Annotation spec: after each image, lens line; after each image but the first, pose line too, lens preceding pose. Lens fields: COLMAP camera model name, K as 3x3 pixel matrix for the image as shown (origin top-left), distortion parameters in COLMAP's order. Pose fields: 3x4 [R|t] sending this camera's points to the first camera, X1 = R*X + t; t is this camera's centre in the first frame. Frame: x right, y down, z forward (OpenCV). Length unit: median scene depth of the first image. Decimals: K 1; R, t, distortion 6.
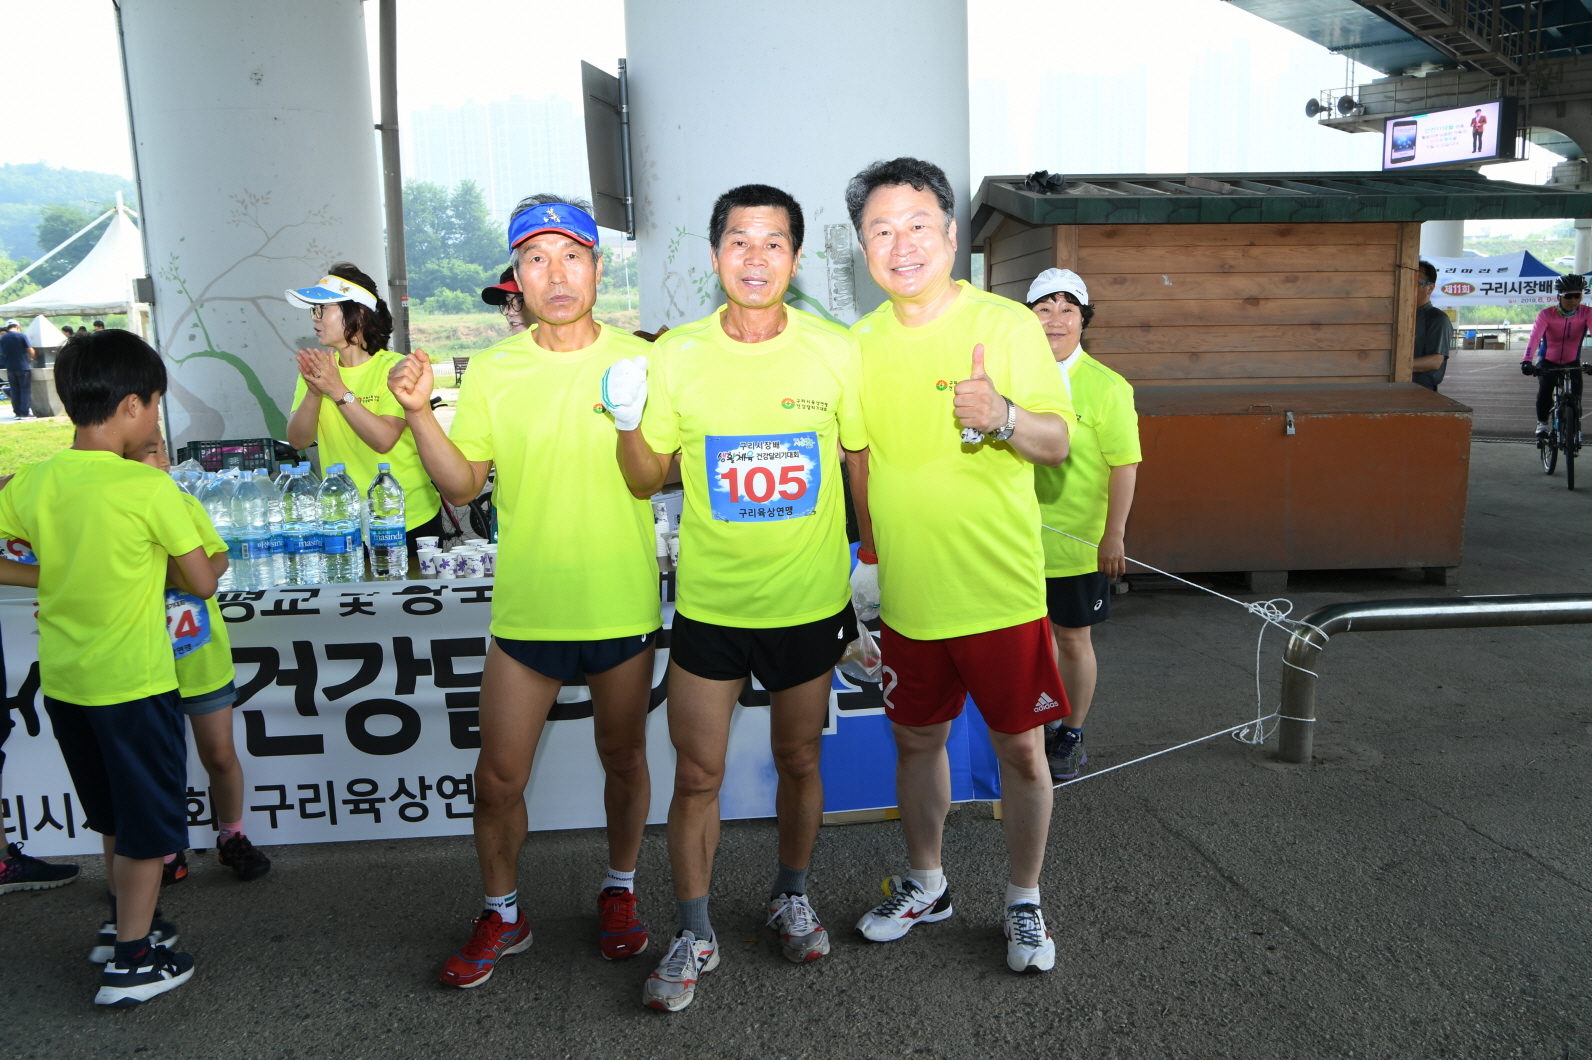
lens RADIAL K [[1214.8, 0, 796.0], [0, 1214.8, 530.0], [0, 0, 1]] dist [-0.026866, 0.003504]
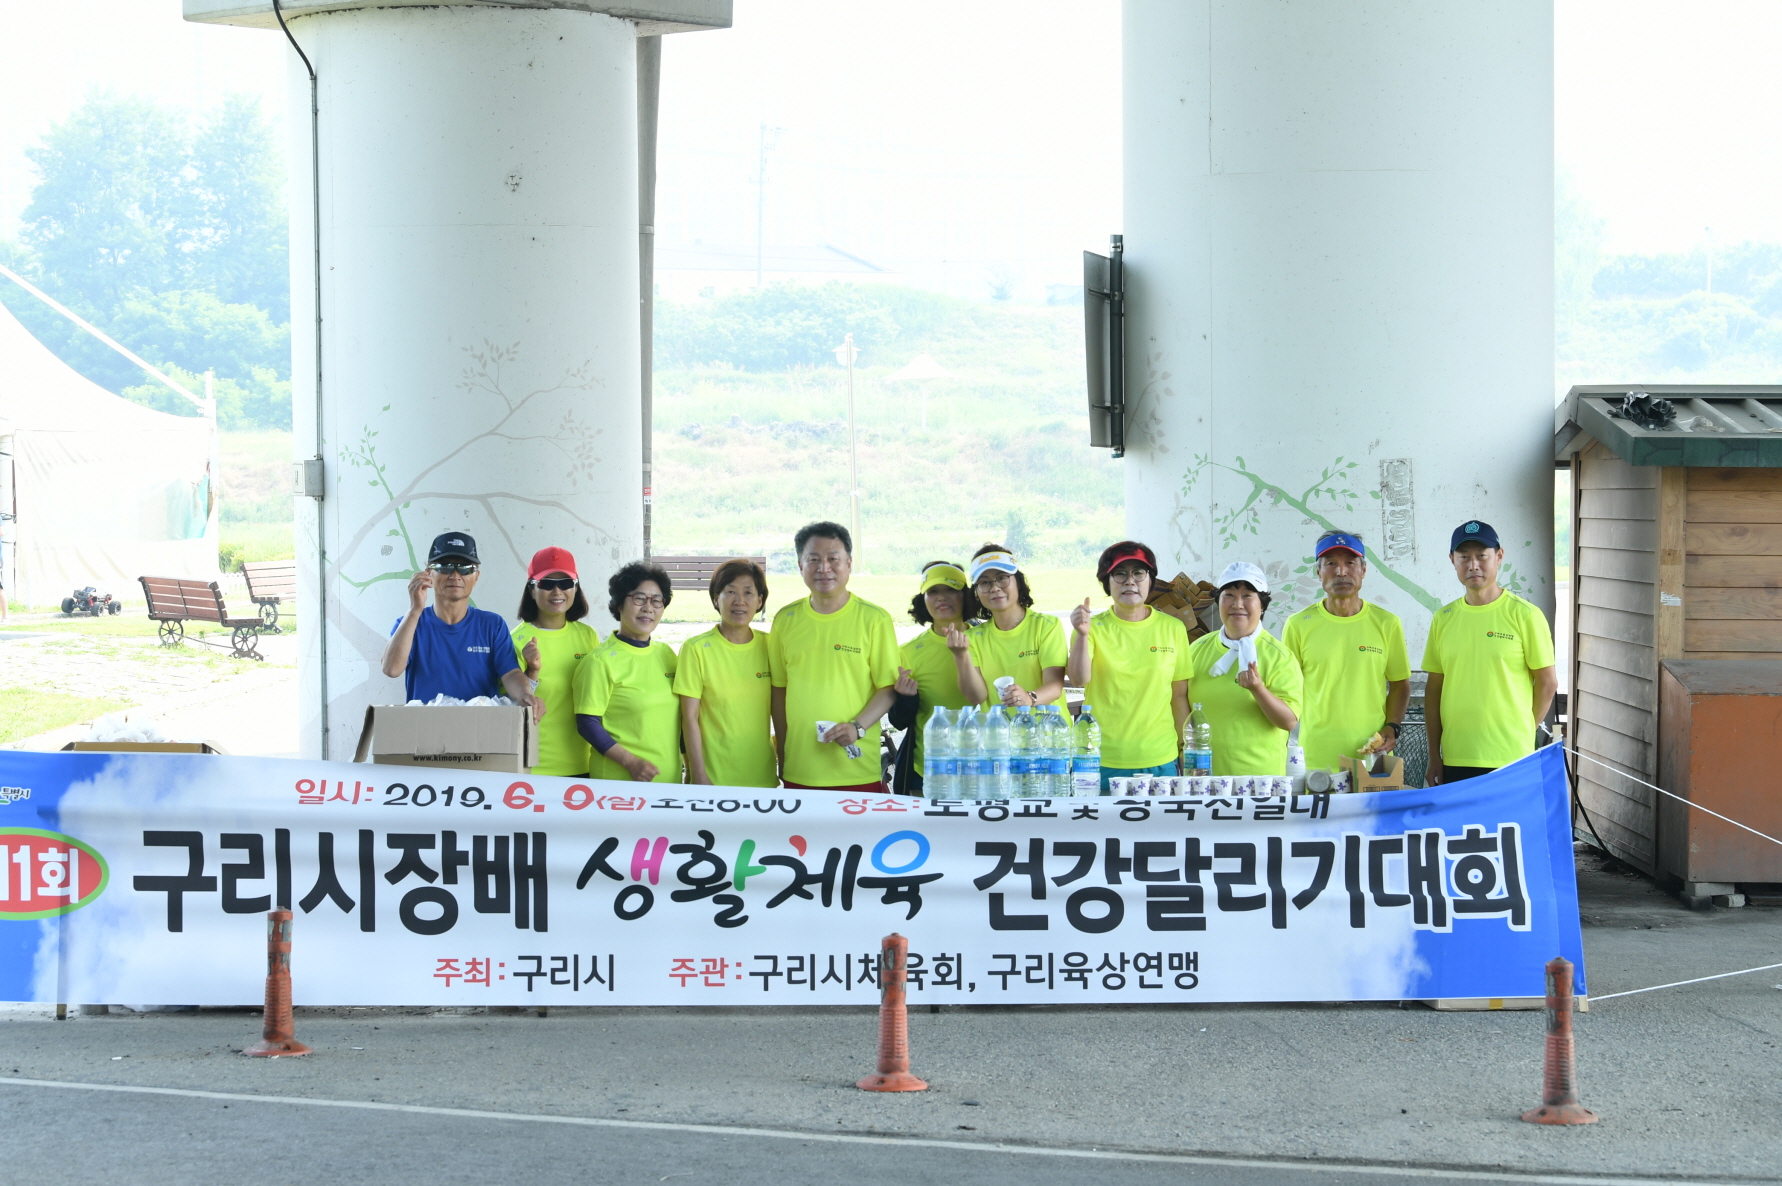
lens RADIAL K [[3414.1, 0, 891.0], [0, 3414.1, 593.0], [0, 0, 1]] dist [0.020194, 0.085440]
pose [[0.998826, 0.026059, -0.040832, -0.230740], [-0.031144, 0.991114, -0.129317, 0.167057], [0.037099, 0.130437, 0.990762, -1.436549]]
